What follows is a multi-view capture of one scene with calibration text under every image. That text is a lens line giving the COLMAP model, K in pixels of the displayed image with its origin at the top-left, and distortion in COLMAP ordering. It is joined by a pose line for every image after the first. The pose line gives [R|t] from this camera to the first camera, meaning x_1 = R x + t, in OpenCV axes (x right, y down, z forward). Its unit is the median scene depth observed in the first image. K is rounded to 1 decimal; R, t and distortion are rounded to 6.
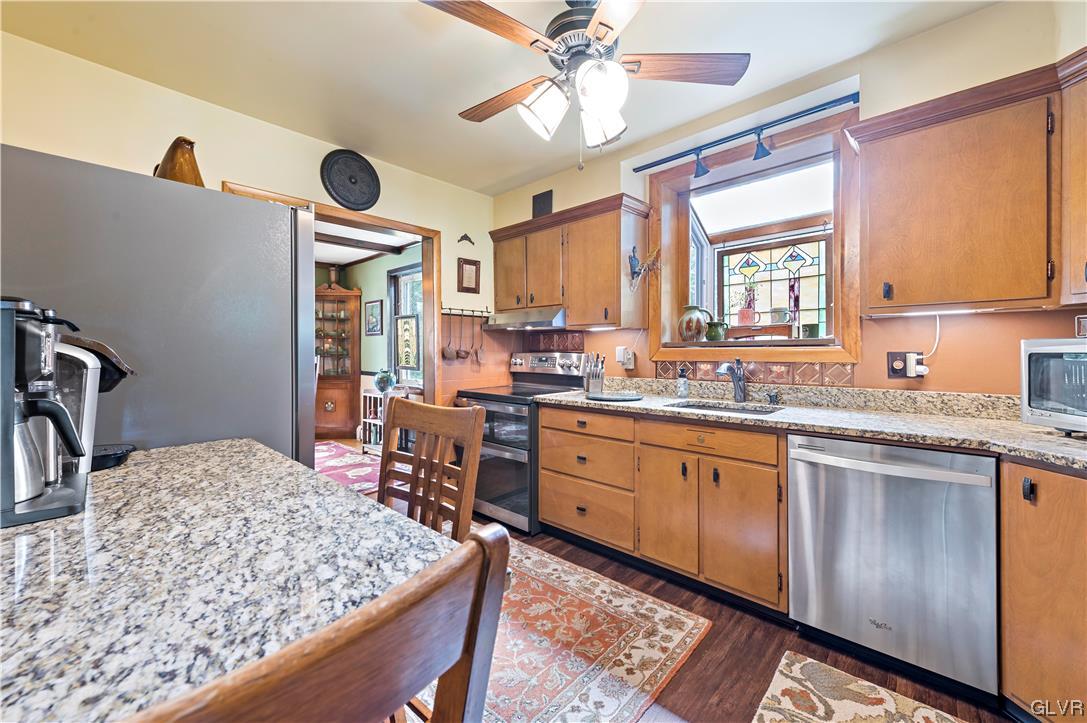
lens RADIAL K [[429.1, 0, 540.6], [0, 429.1, 354.8], [0, 0, 1]] dist [0.009691, -0.002818]
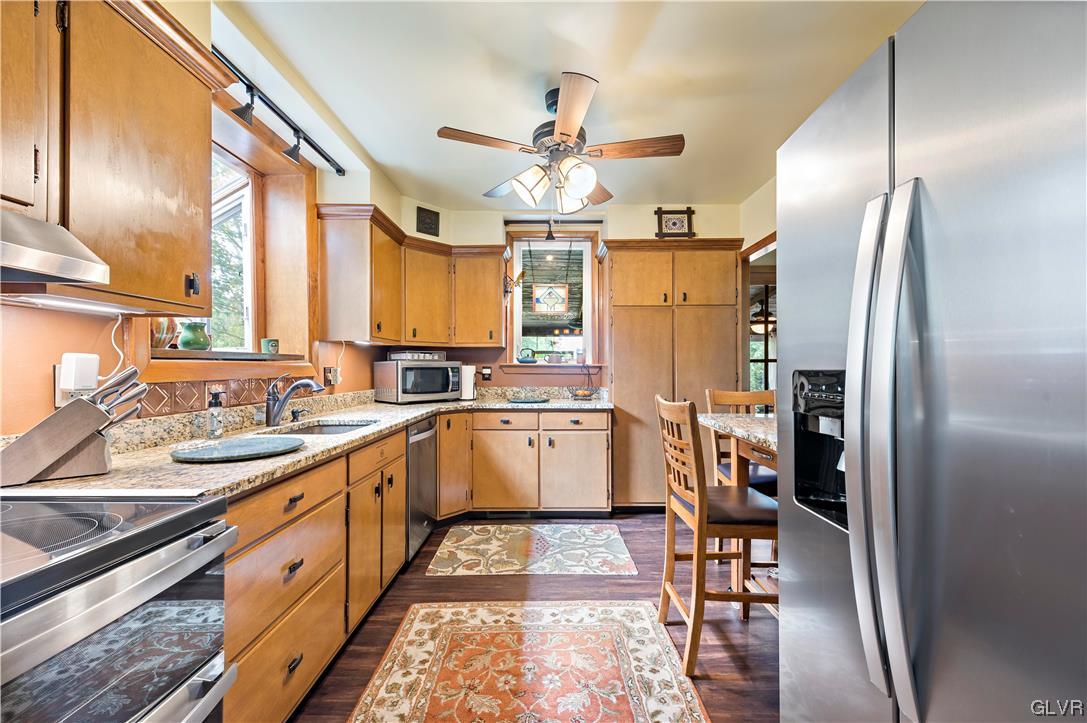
lens RADIAL K [[429.1, 0, 550.0], [0, 429.1, 362.5], [0, 0, 1]] dist [0.009691, -0.002818]
pose [[-0.693213, 0.012923, 0.720617, -0.702107], [0.007711, 0.999915, -0.010514, -0.002696], [-0.720692, -0.001732, -0.693253, 1.575995]]
